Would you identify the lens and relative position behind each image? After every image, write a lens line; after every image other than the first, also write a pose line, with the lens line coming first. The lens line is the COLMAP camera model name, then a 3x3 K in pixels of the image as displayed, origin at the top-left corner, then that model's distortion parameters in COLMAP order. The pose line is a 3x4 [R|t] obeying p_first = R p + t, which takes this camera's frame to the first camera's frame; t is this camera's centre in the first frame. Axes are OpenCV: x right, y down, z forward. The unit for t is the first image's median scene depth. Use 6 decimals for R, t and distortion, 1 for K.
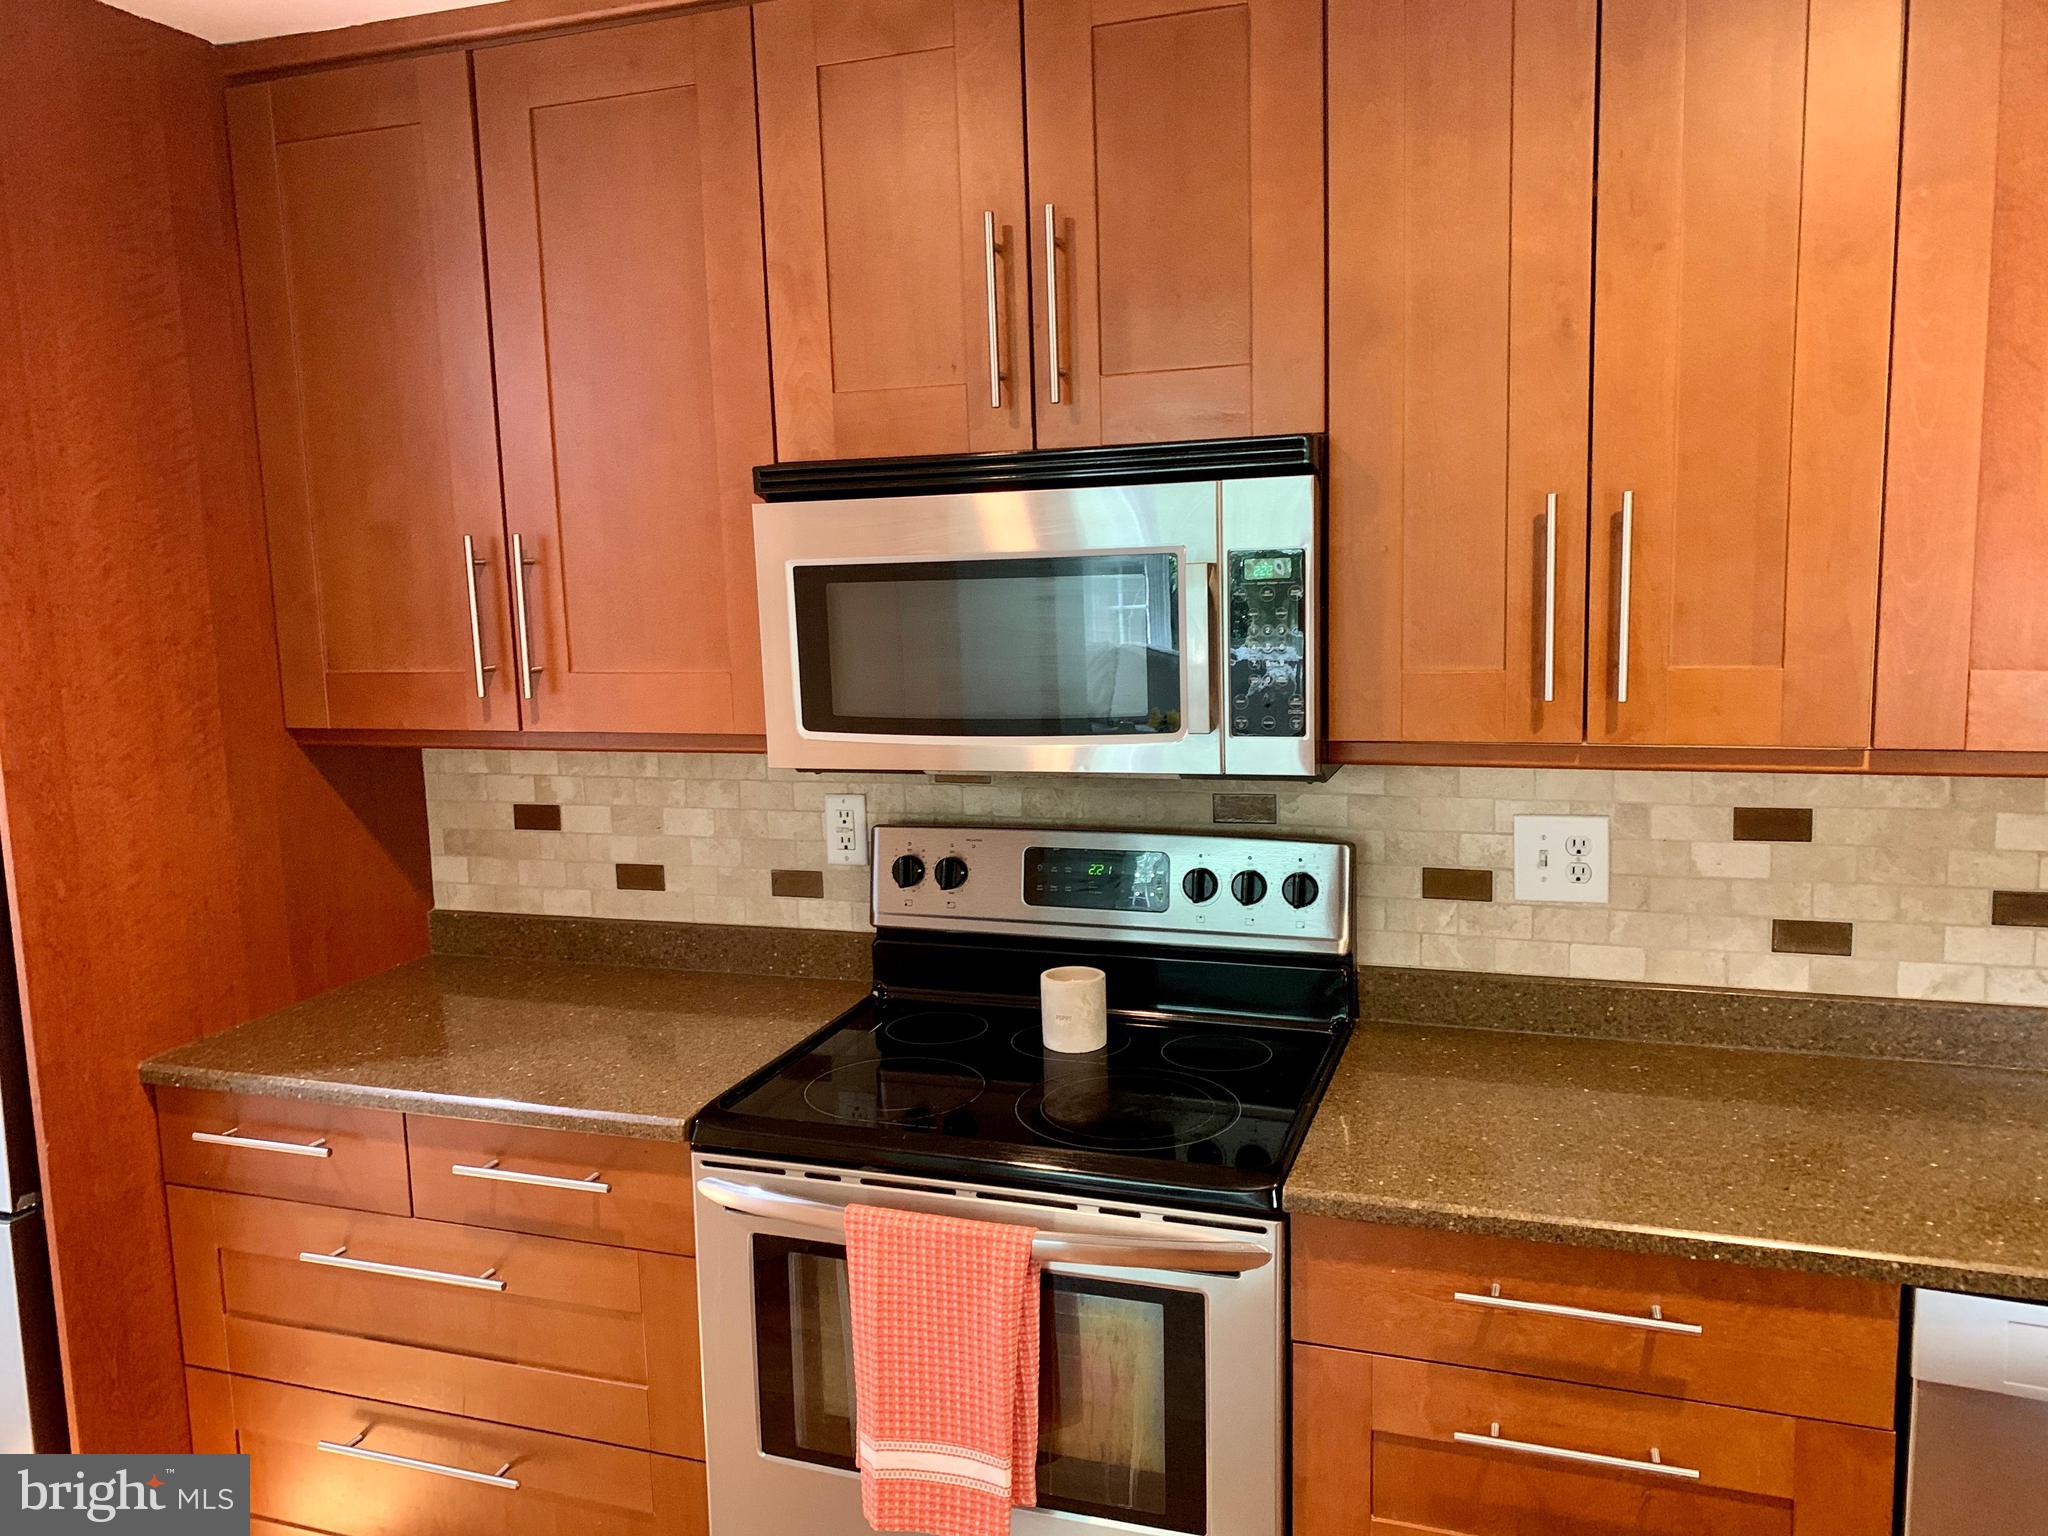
lens RADIAL K [[1565.1, 0, 1016.1], [0, 1565.1, 756.9], [0, 0, 1]] dist [0.028554, -0.002608]
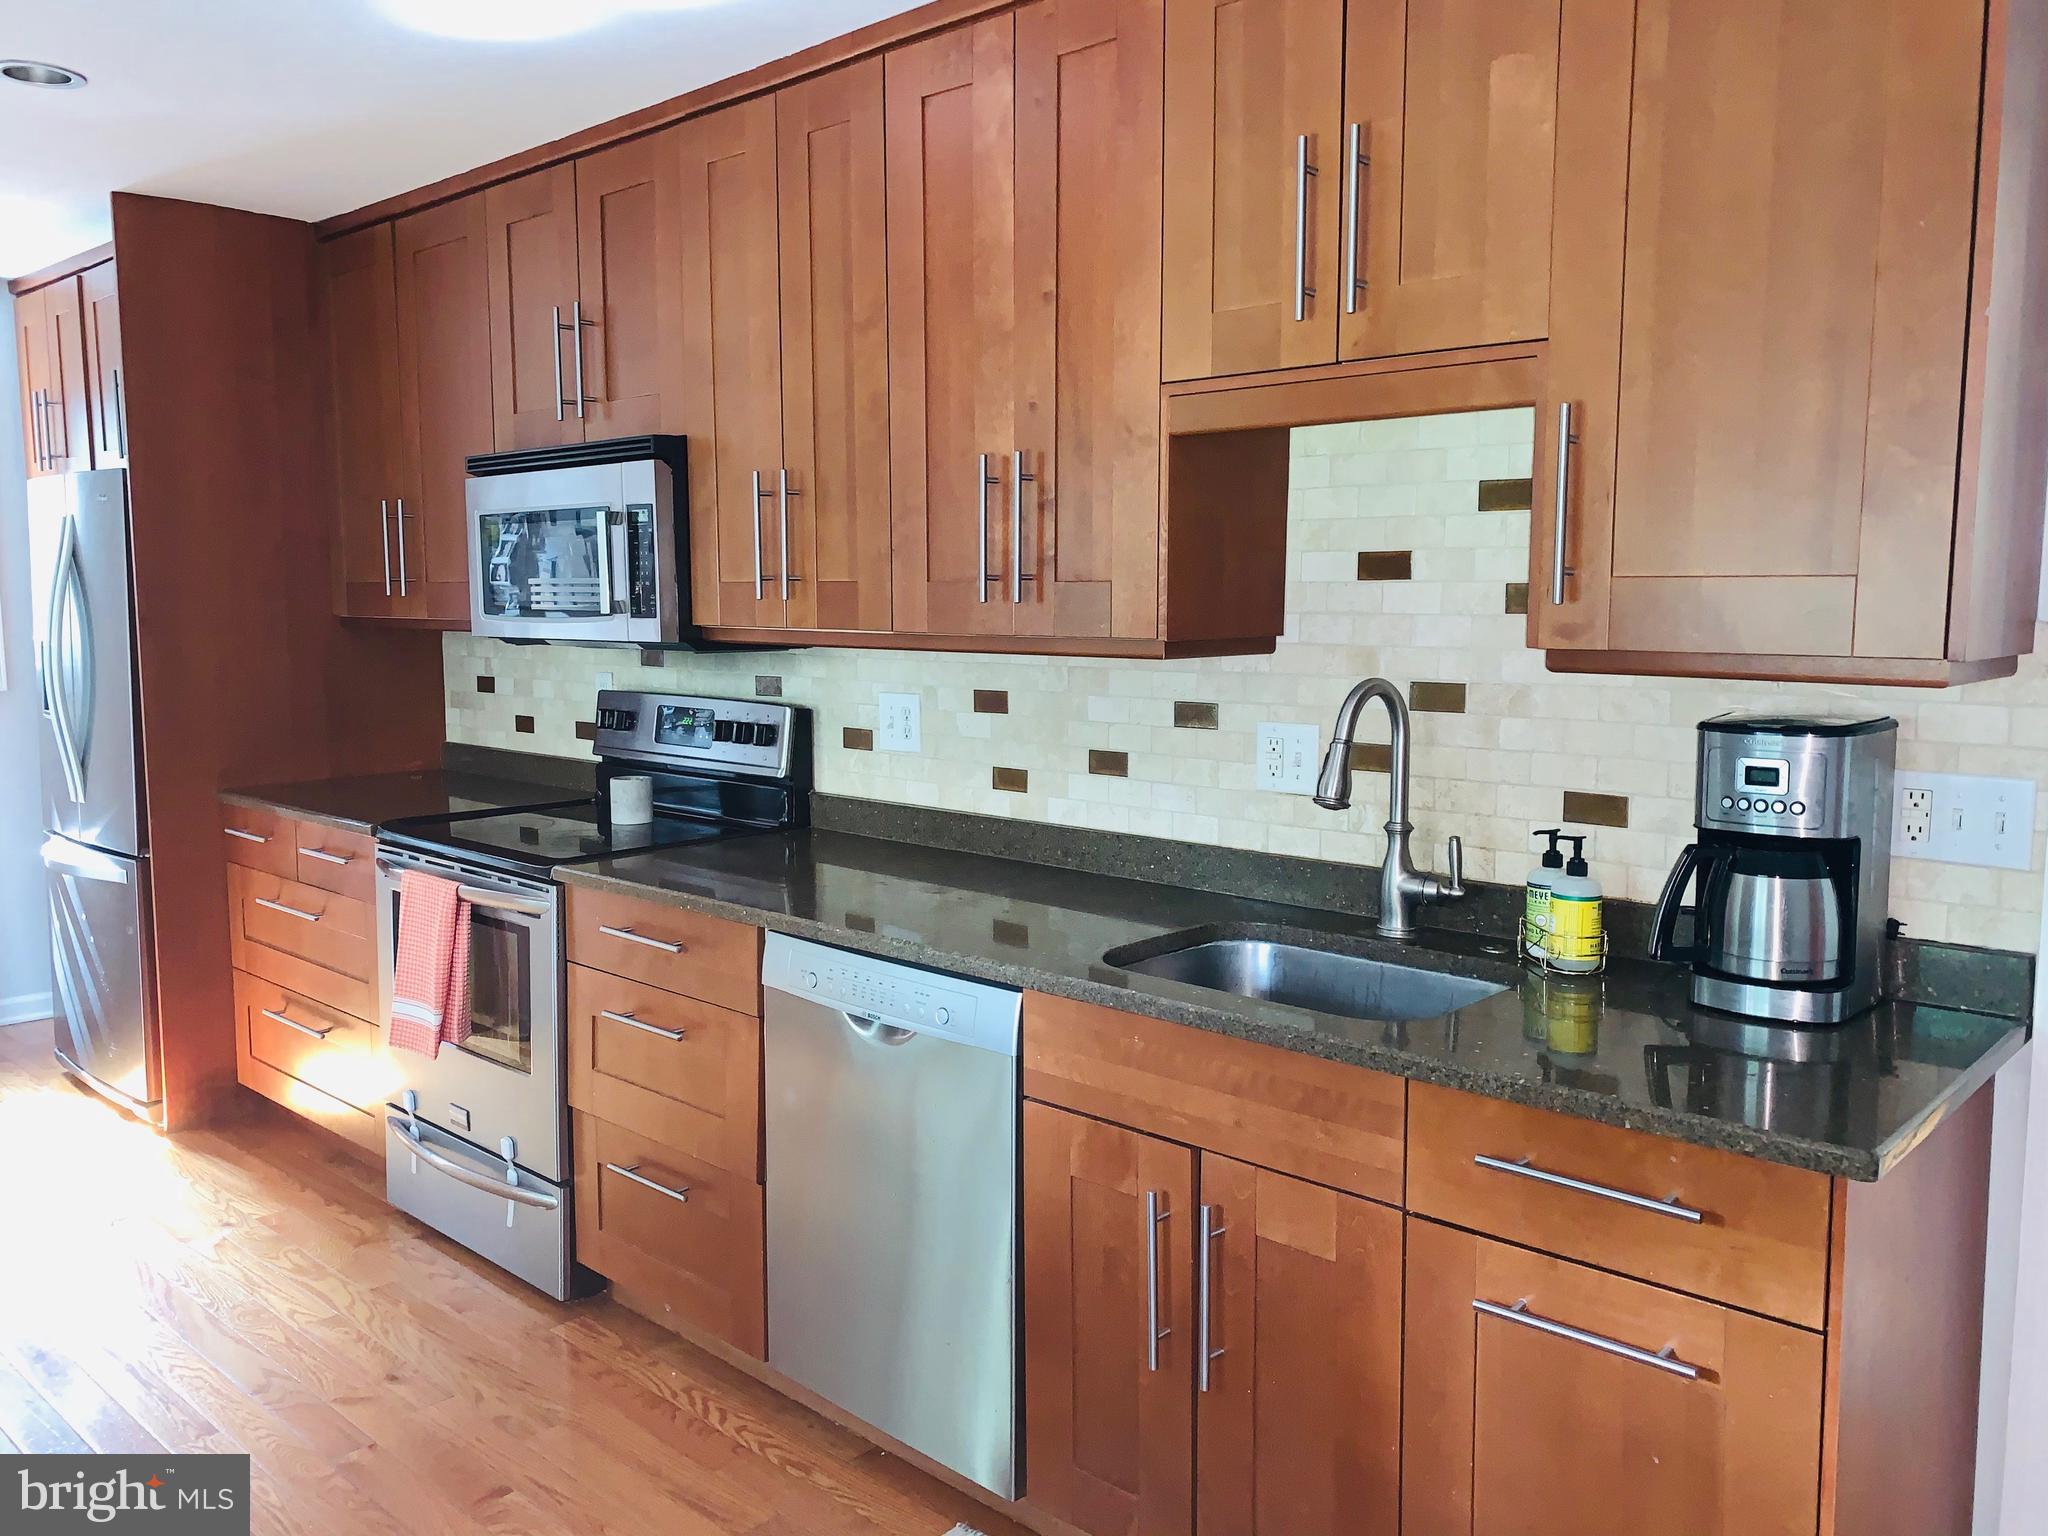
lens RADIAL K [[1569.0, 0, 1028.1], [0, 1569.0, 749.3], [0, 0, 1]] dist [0.014566, 0.001747]
pose [[0.922298, 0.071736, -0.379764, 1.034535], [-0.081377, 0.996639, -0.009373, 0.095066], [0.377815, 0.039548, 0.925036, -0.328574]]
